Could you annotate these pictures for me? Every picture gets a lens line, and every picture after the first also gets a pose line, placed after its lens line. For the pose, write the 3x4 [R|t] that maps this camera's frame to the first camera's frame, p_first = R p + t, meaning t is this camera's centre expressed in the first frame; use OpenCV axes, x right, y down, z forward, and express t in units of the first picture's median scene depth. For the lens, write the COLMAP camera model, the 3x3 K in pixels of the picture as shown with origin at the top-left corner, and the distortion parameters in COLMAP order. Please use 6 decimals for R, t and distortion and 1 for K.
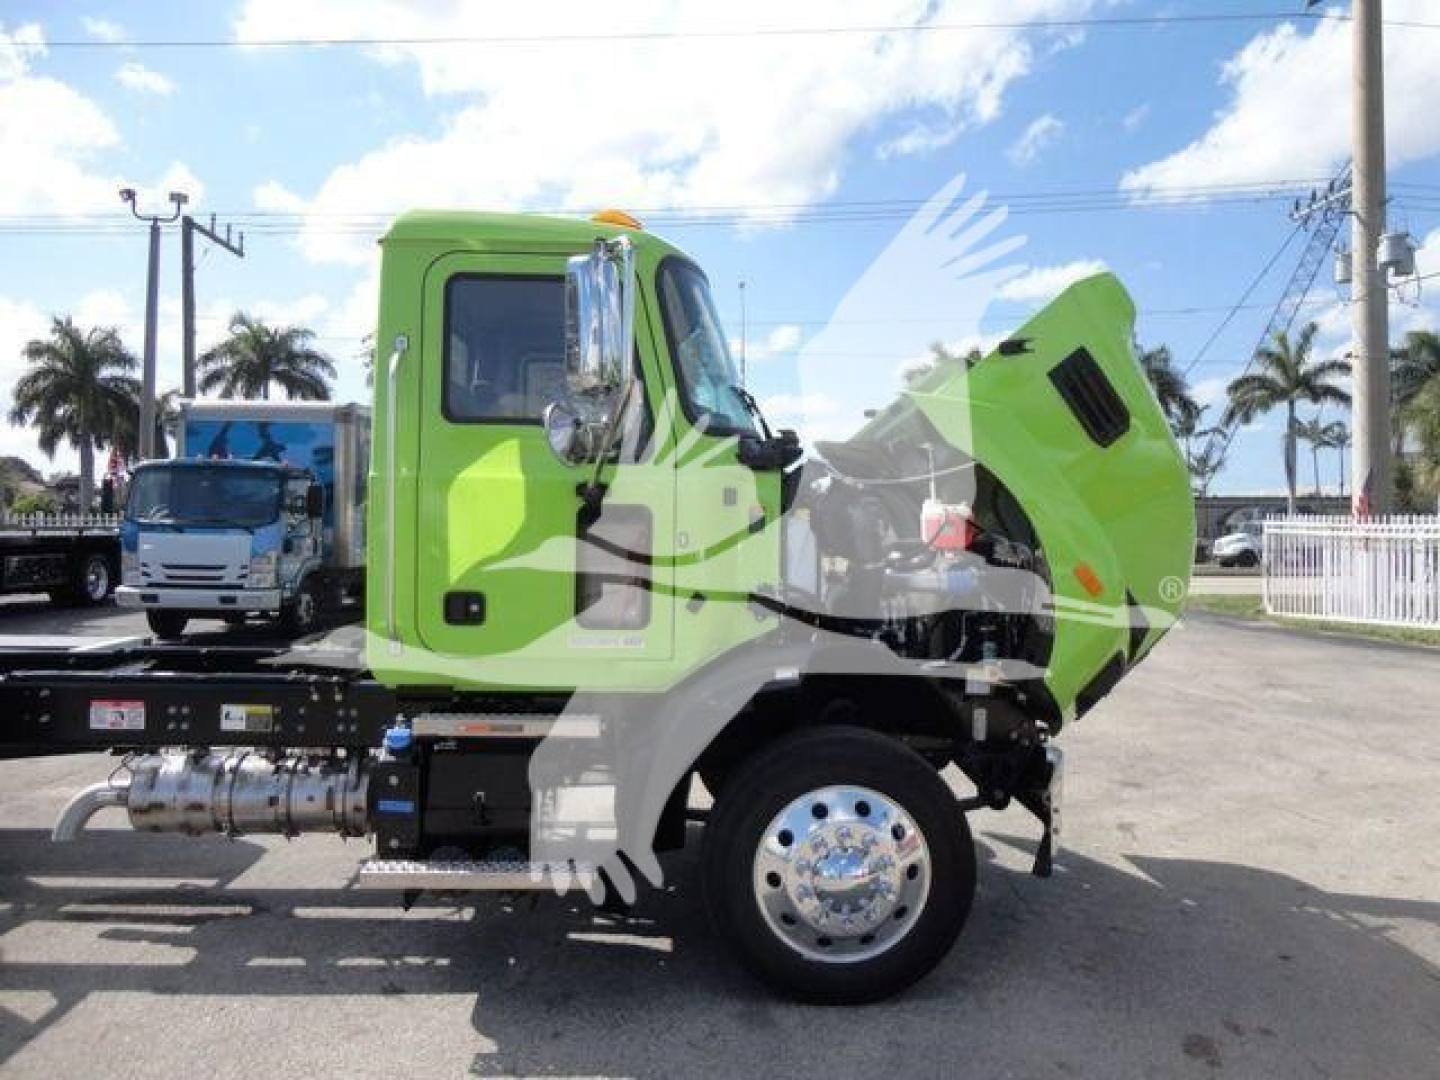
lens RADIAL K [[1041.0, 0, 723.9], [0, 1041.0, 540.0], [0, 0, 1]] dist [-0.006509, 0.008857]
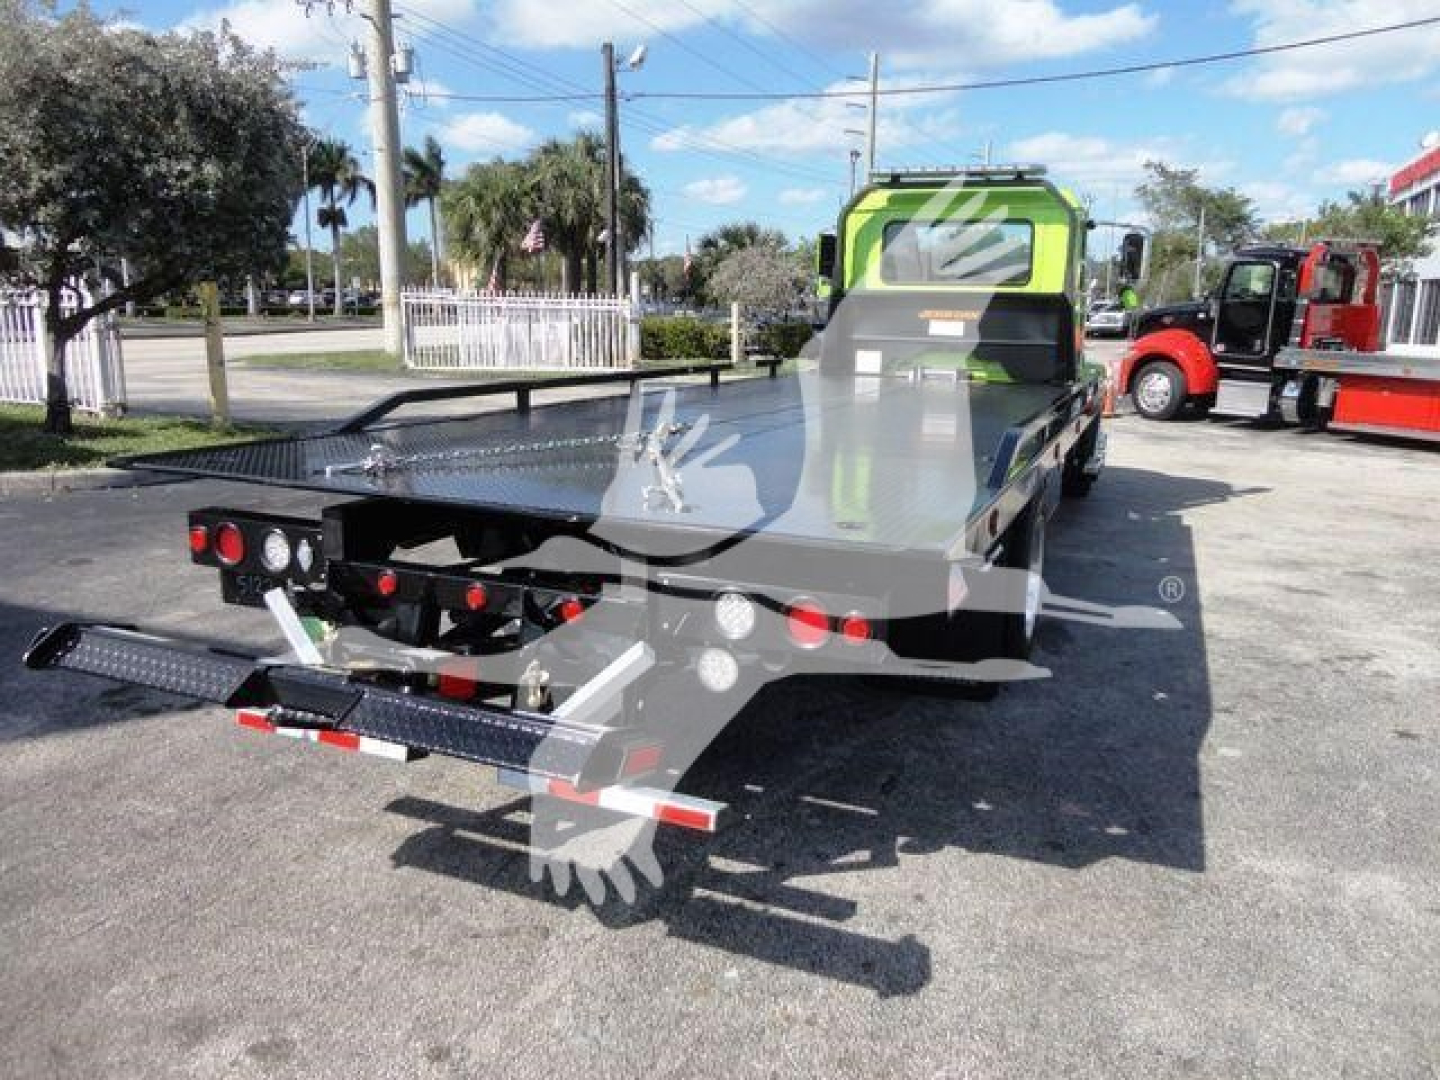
lens RADIAL K [[1045.4, 0, 722.4], [0, 1045.4, 535.7], [0, 0, 1]] dist [-0.022997, 0.022253]
pose [[0.420325, -0.203109, 0.884349, -2.375211], [-0.005697, 0.974015, 0.226410, -0.076301], [-0.907356, -0.100204, 0.408246, 0.583613]]
